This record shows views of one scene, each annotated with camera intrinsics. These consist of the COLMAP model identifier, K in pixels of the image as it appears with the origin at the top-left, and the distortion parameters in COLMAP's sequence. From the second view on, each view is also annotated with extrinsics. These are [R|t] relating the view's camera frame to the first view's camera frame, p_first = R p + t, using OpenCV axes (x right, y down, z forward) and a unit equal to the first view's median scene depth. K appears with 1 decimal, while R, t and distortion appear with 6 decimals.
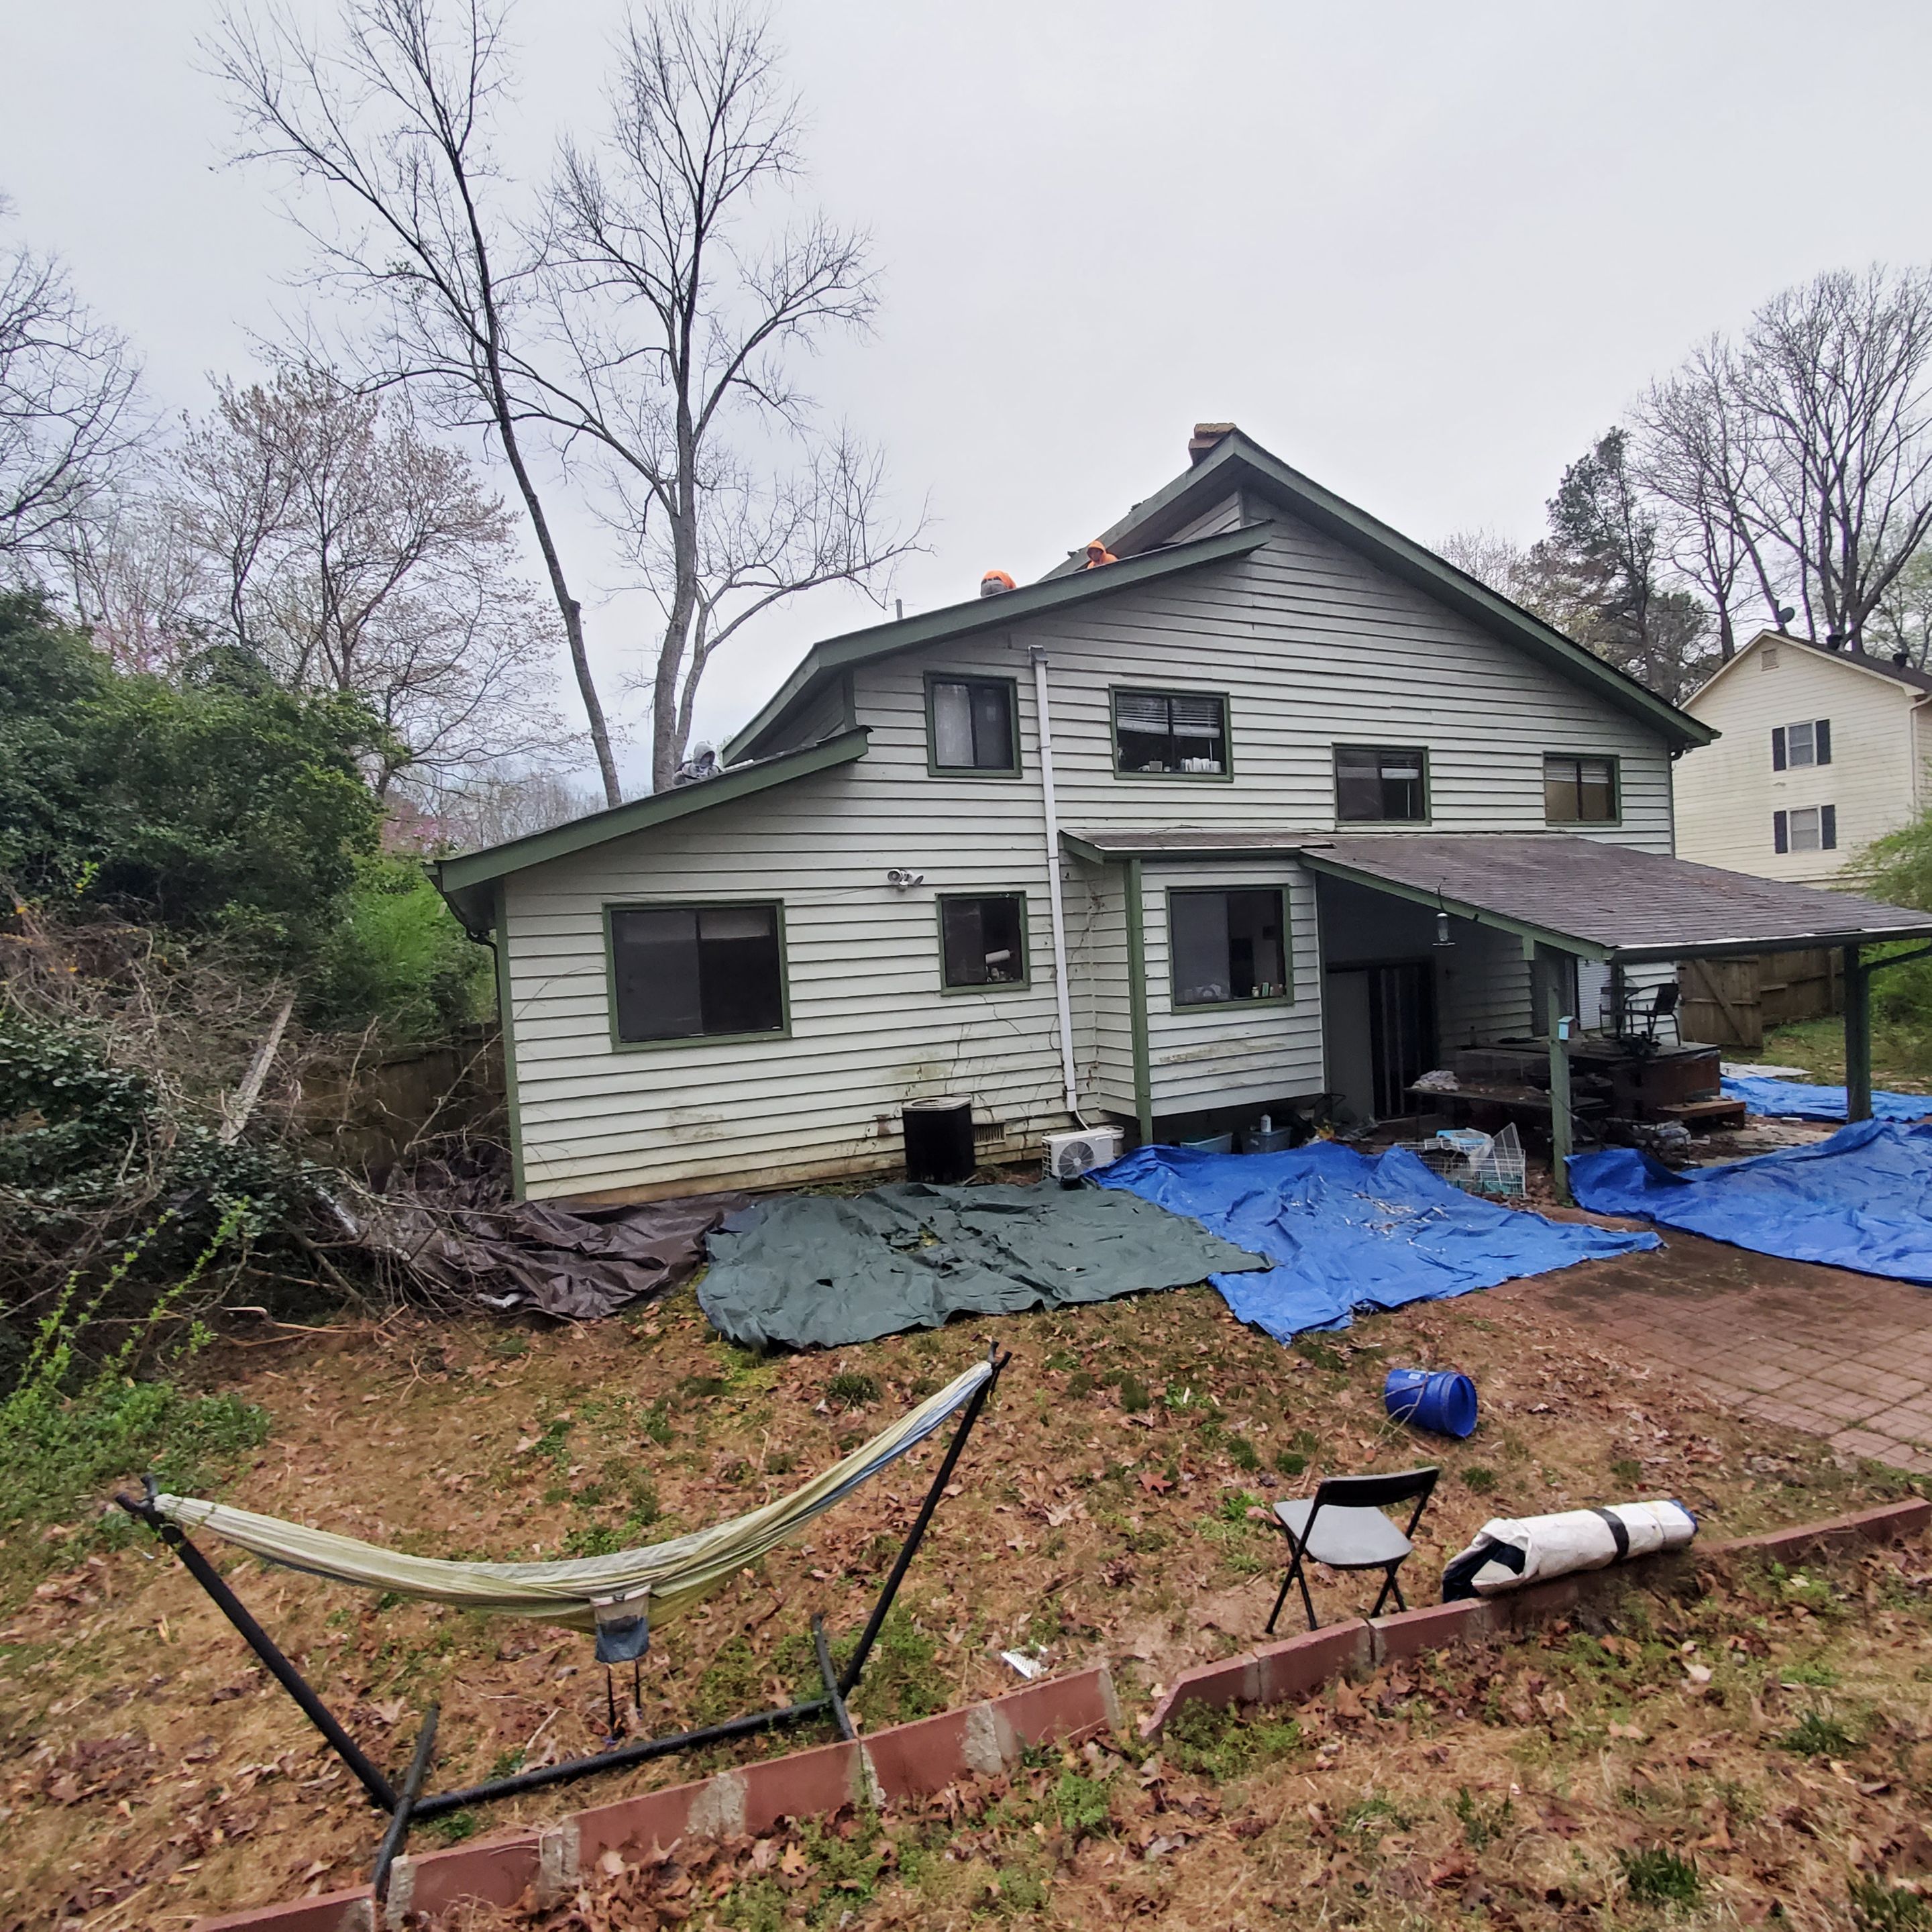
lens RADIAL K [[1042.4, 0, 977.3], [0, 1042.4, 964.8], [0, 0, 1]] dist [0.000323, -0.002381]
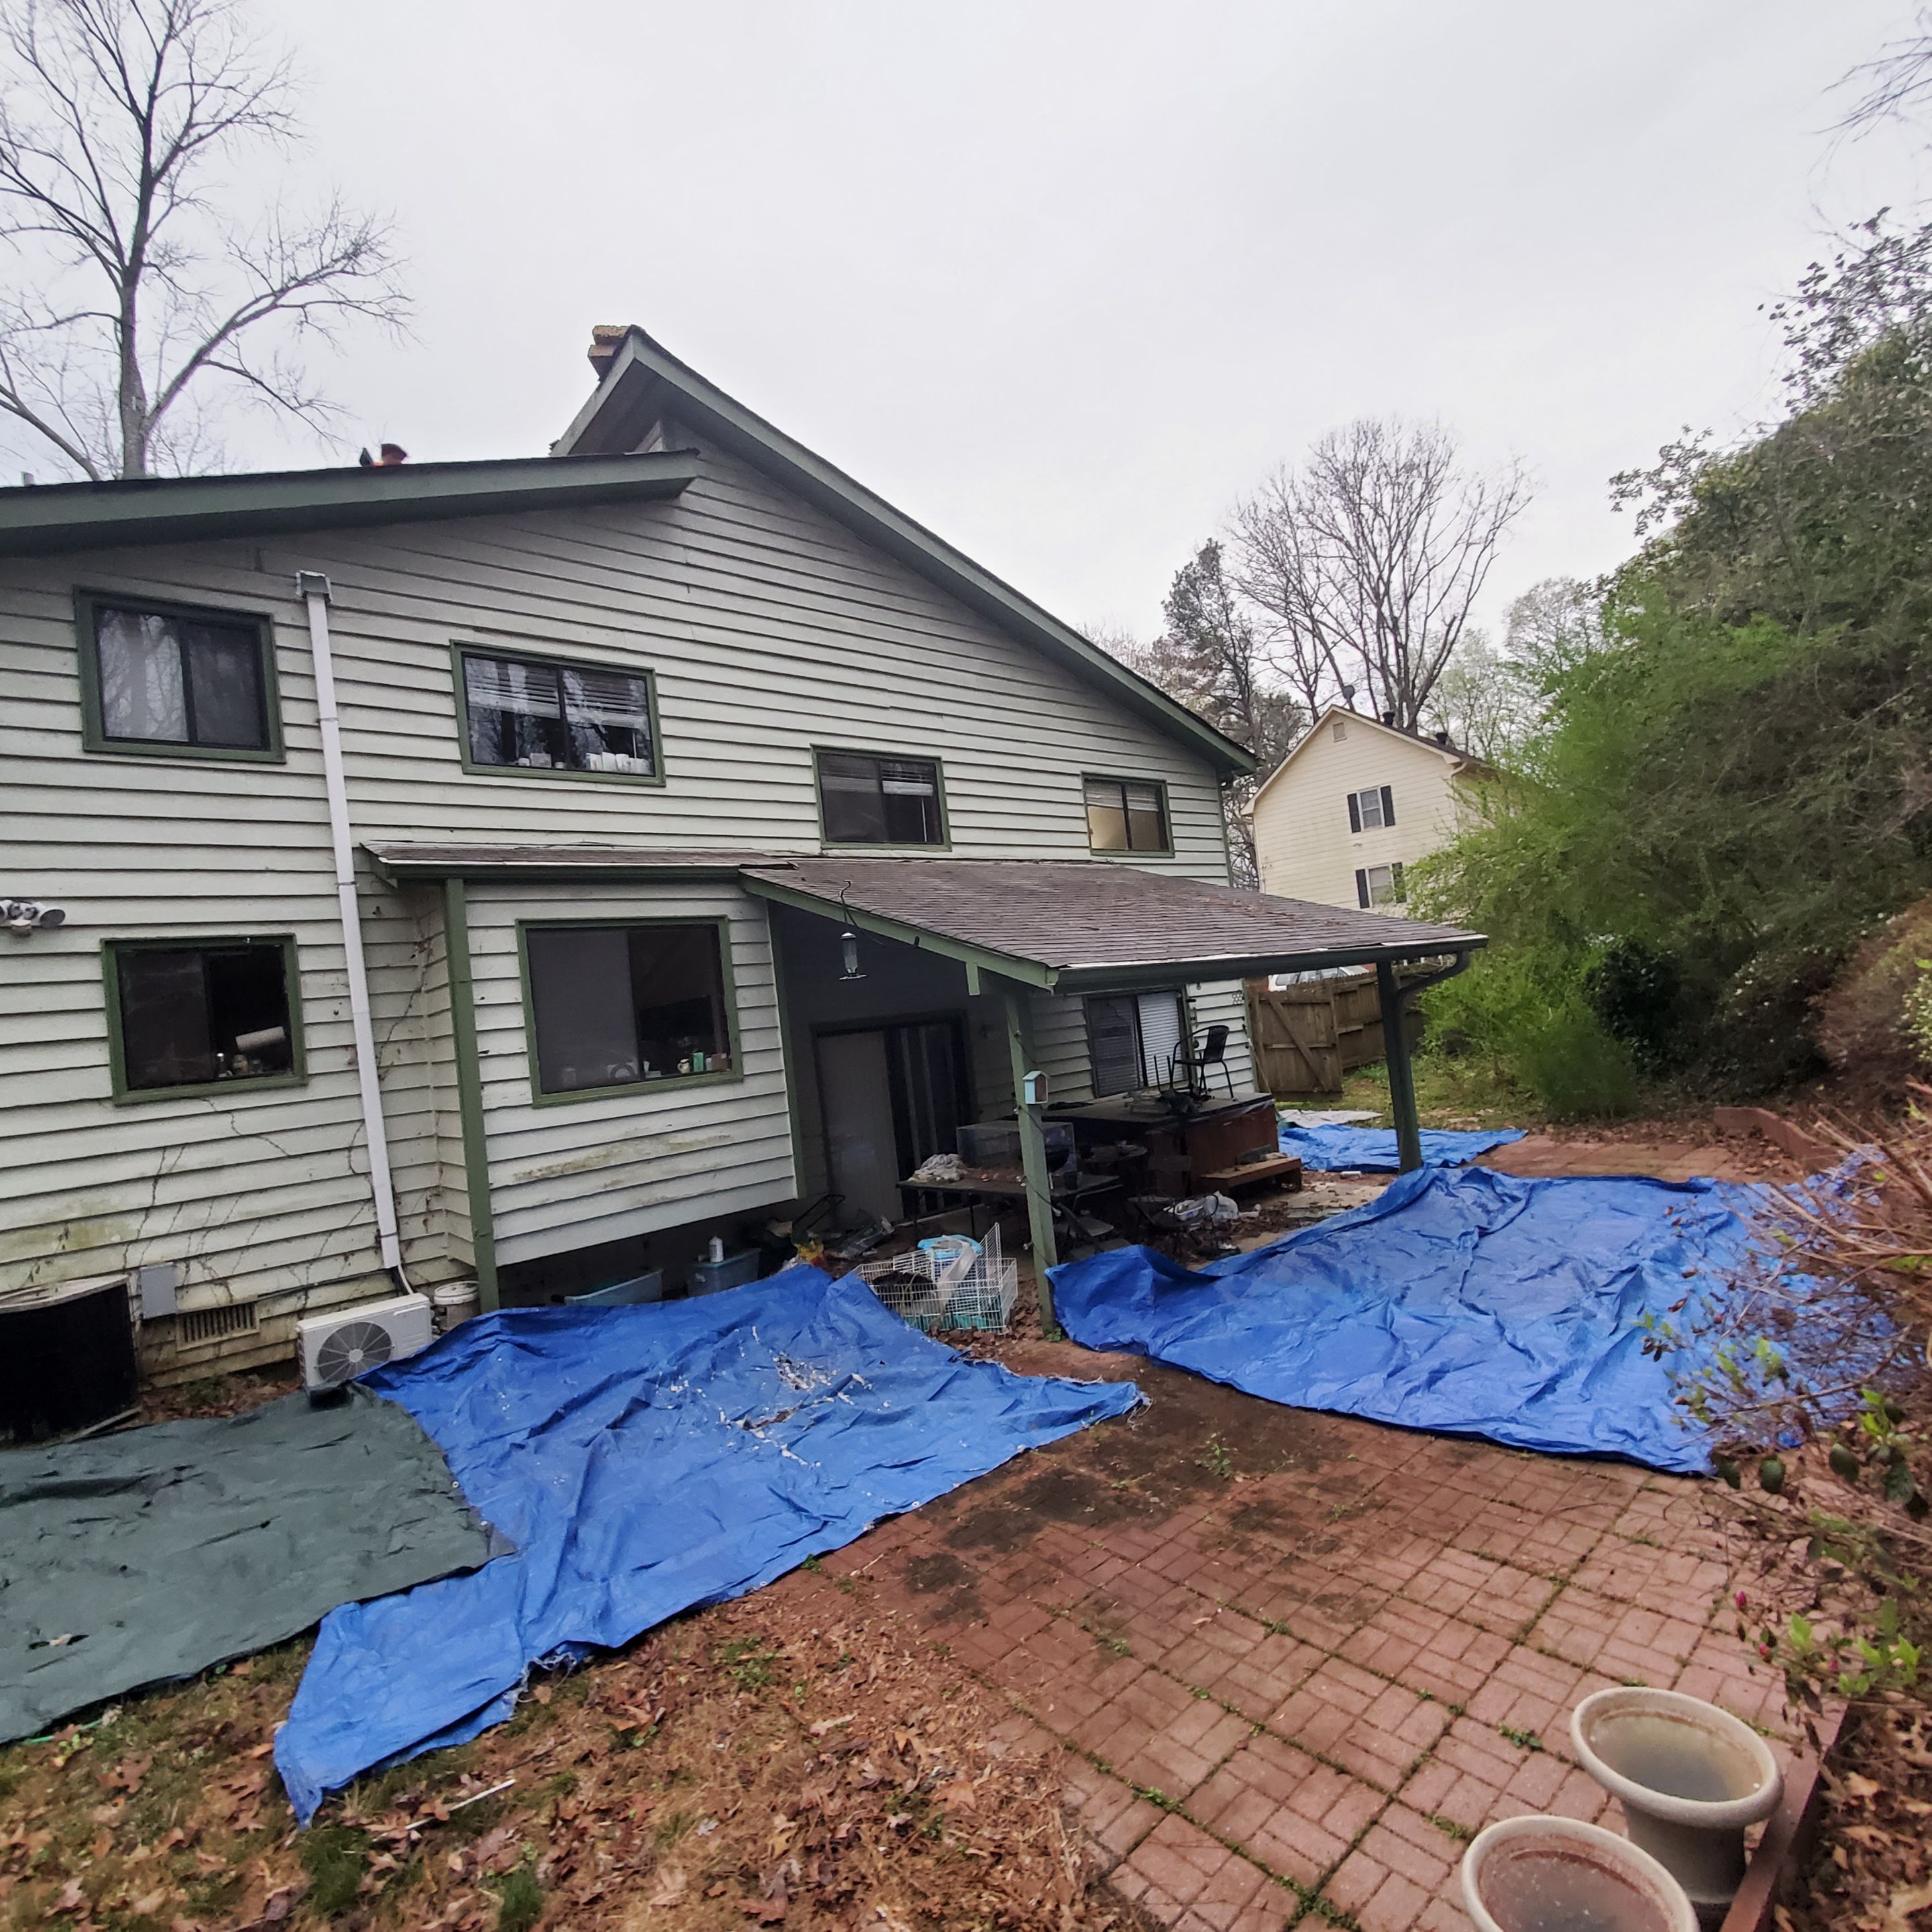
lens RADIAL K [[1045.7, 0, 973.8], [0, 1045.7, 958.4], [0, 0, 1]] dist [0.004767, -0.000607]
pose [[0.960251, -0.036681, 0.276717, 0.261219], [0.061102, 0.994908, -0.080150, 0.021972], [-0.272368, 0.093872, 0.957603, 0.247295]]
